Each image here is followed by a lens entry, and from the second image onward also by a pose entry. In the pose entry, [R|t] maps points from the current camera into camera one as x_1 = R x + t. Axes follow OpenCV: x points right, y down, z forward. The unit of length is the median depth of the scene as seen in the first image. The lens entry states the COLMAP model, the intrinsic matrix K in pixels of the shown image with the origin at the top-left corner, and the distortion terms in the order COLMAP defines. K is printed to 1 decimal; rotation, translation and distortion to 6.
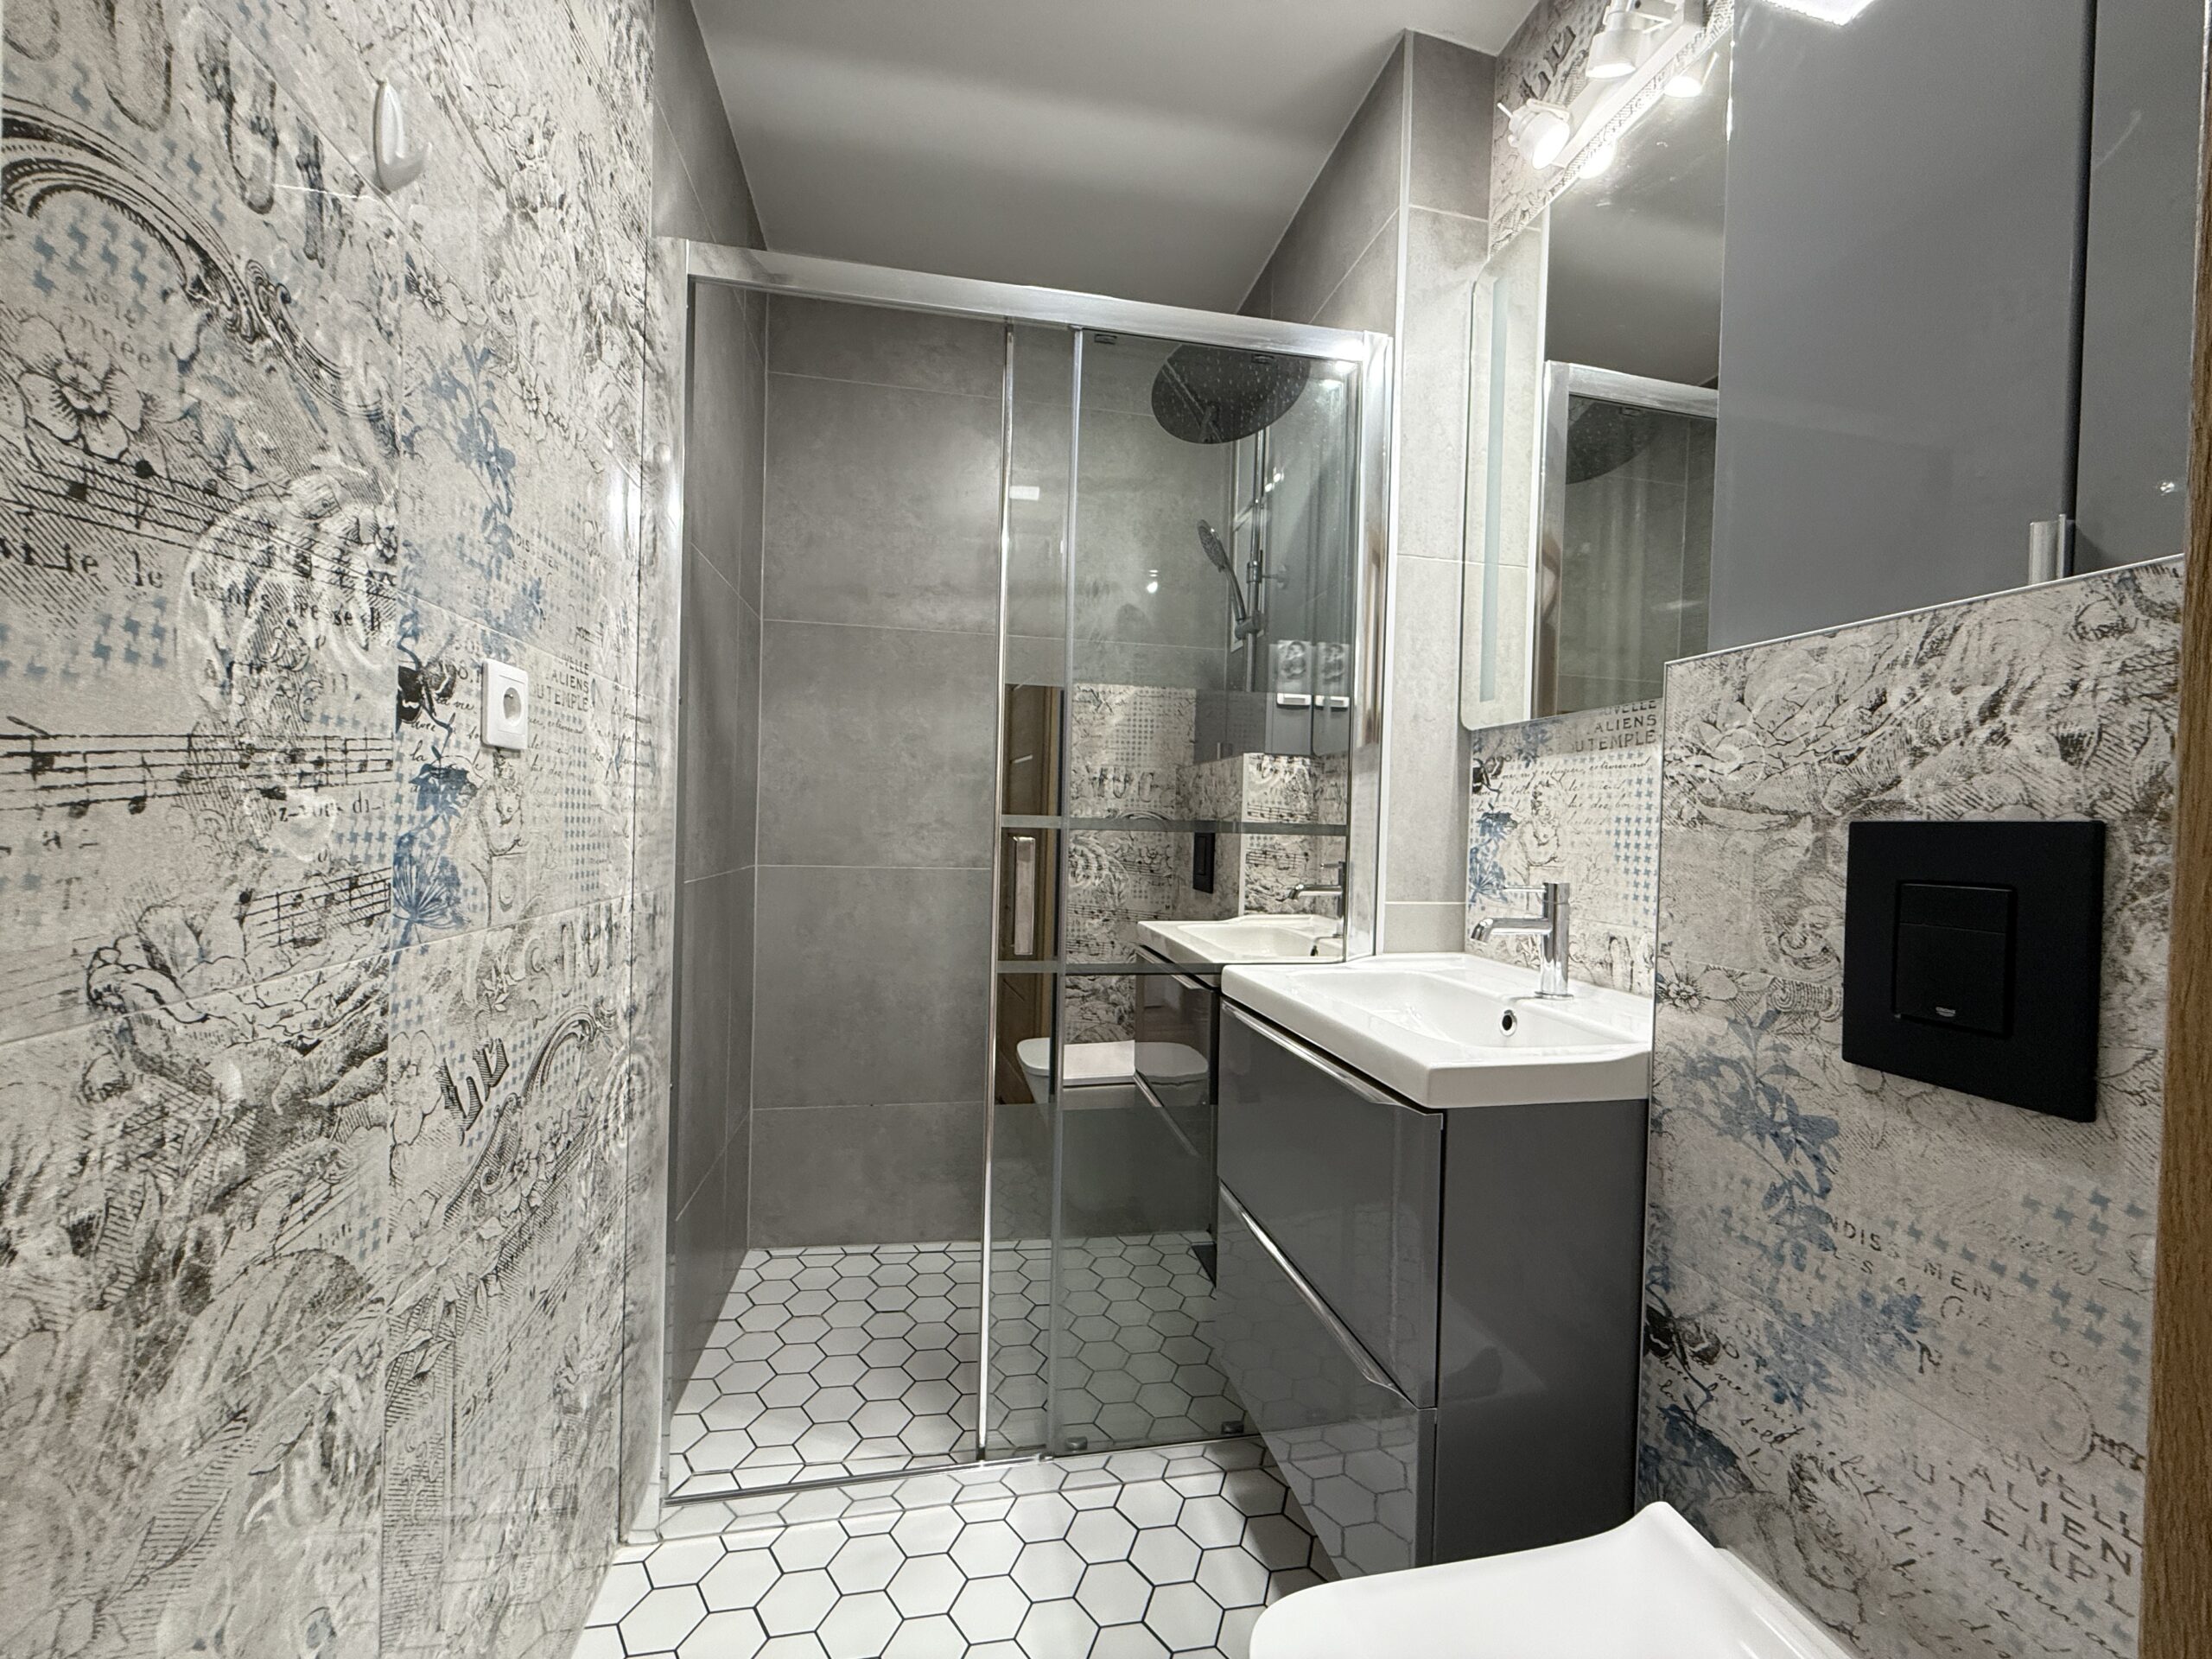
lens RADIAL K [[878.7, 0, 1100.7], [0, 878.7, 833.8], [0, 0, 1]] dist [-0.001755, 0.000532]
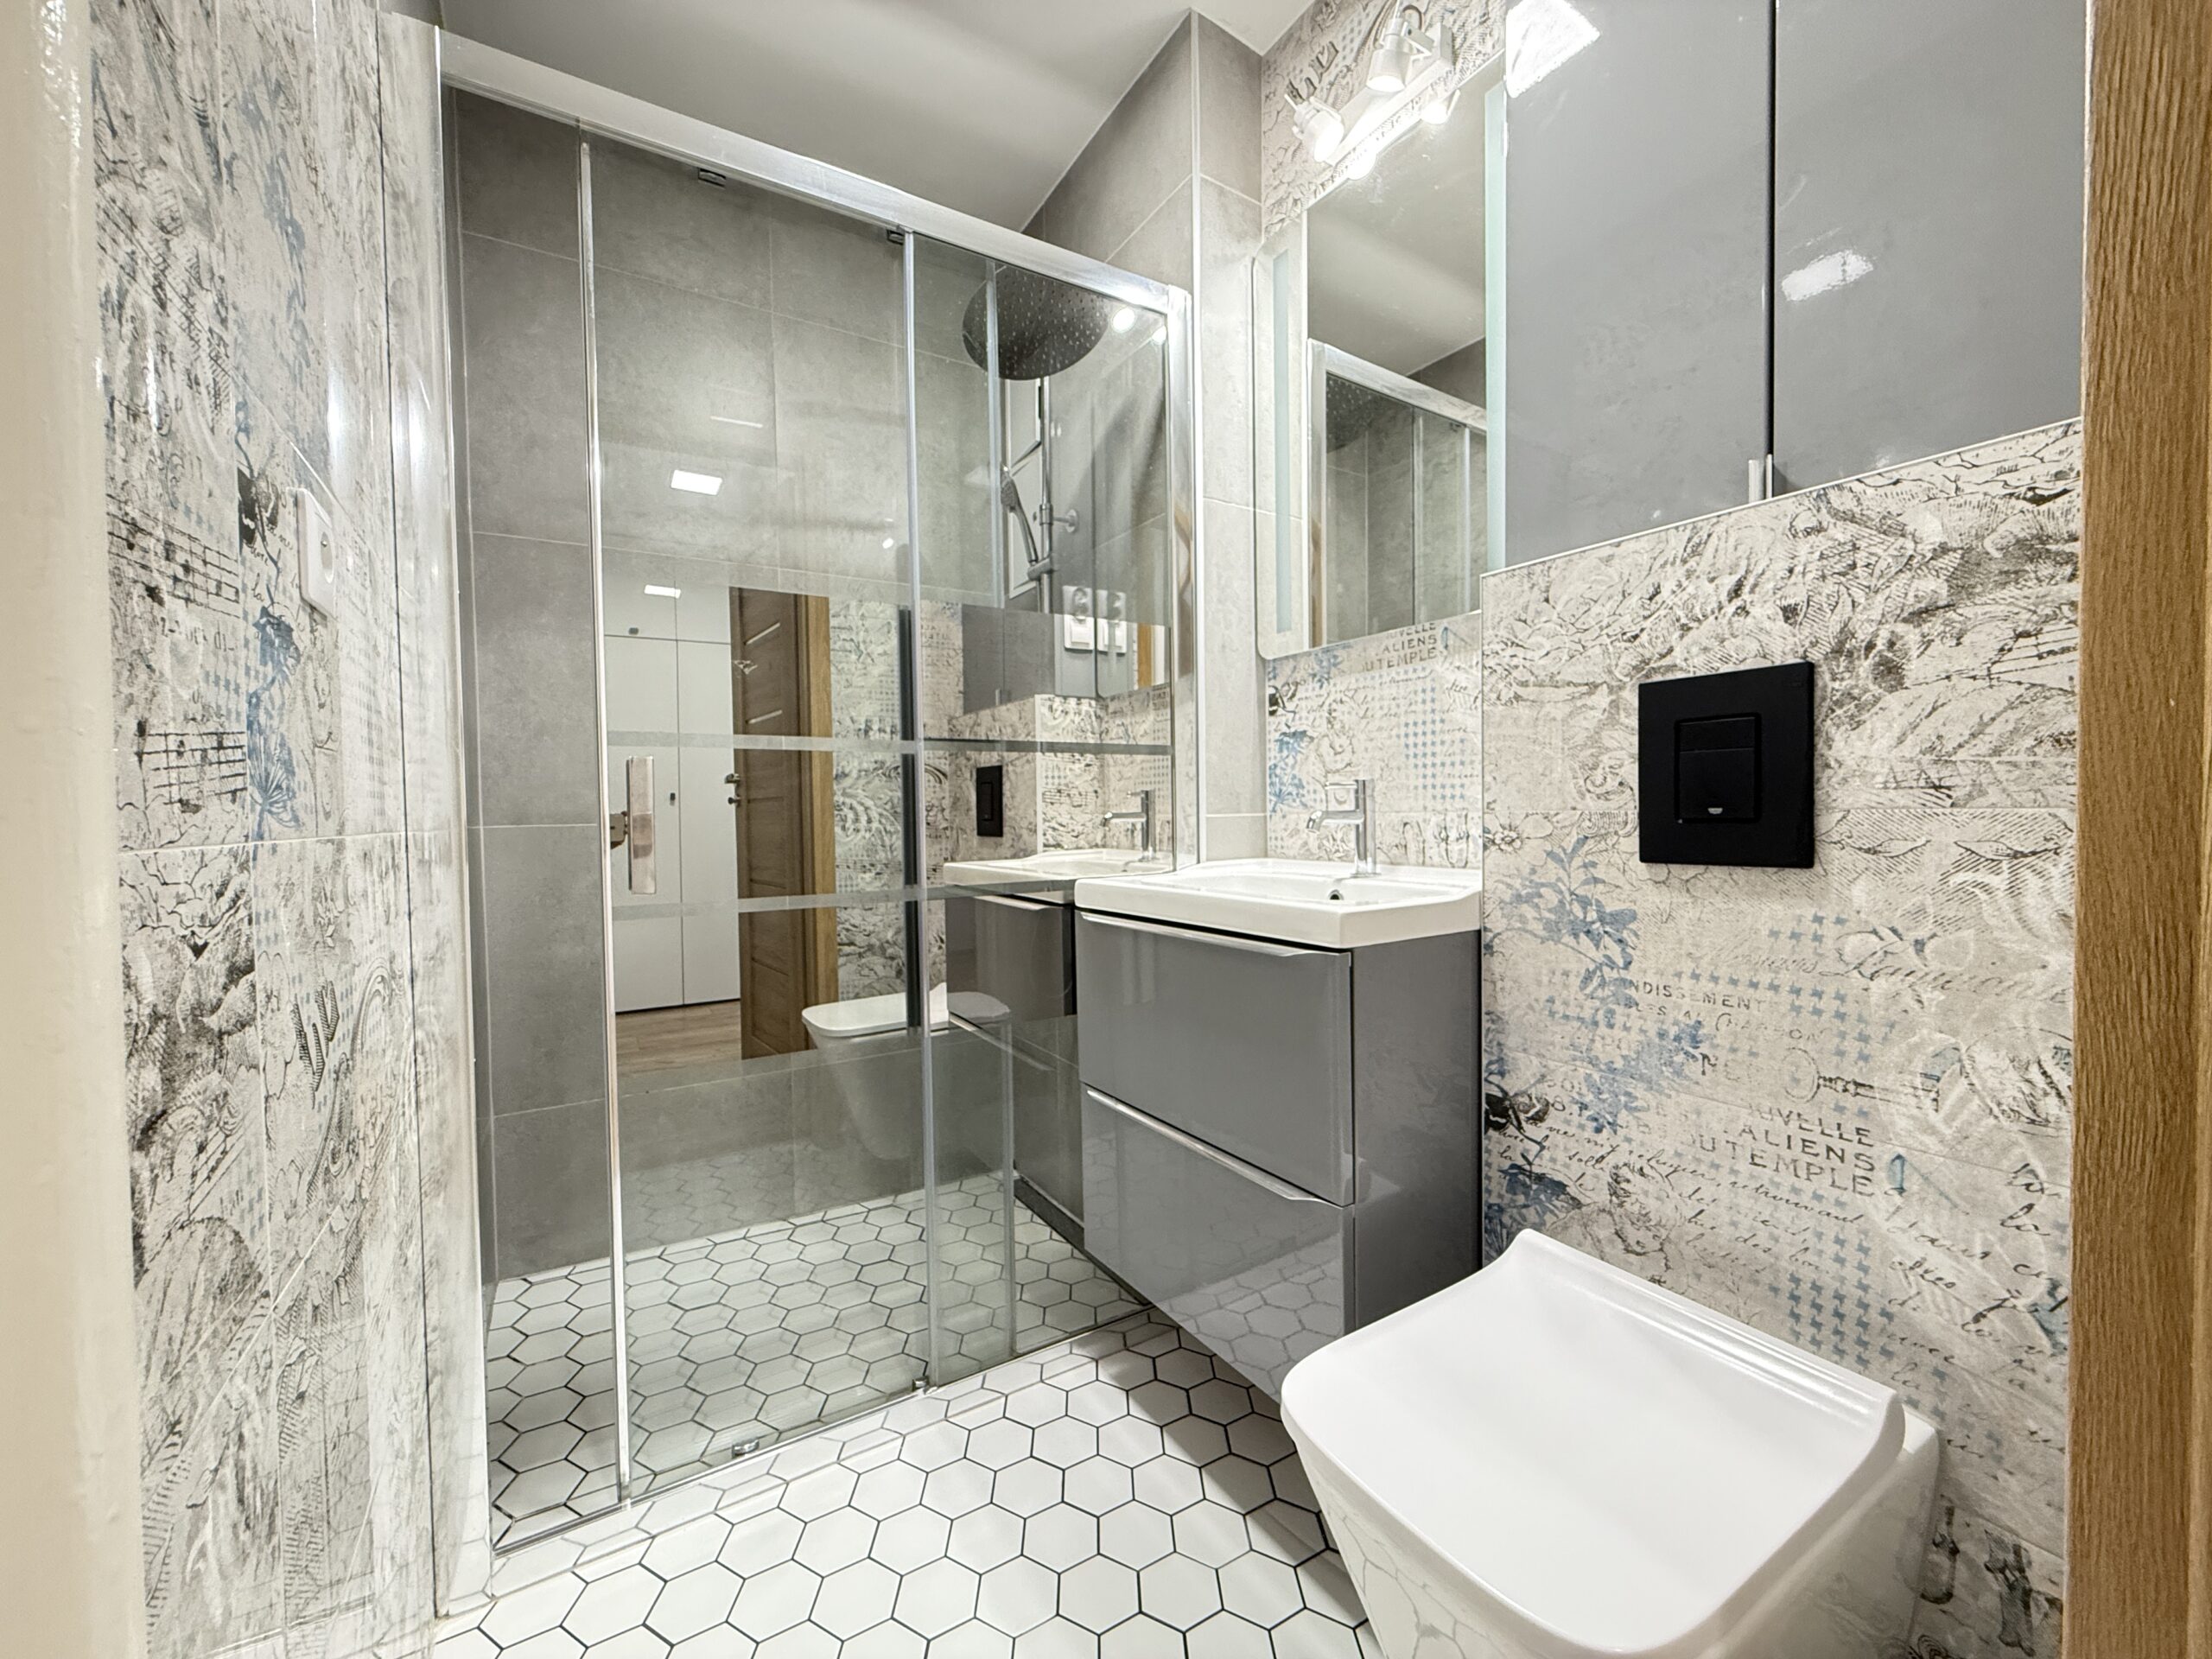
lens RADIAL K [[878.7, 0, 1100.7], [0, 878.7, 833.8], [0, 0, 1]] dist [-0.001755, 0.000532]
pose [[0.937188, -0.051364, 0.345023, -0.342096], [0.045236, 0.998643, 0.025795, 0.126551], [-0.345880, -0.008567, 0.938240, 0.024788]]
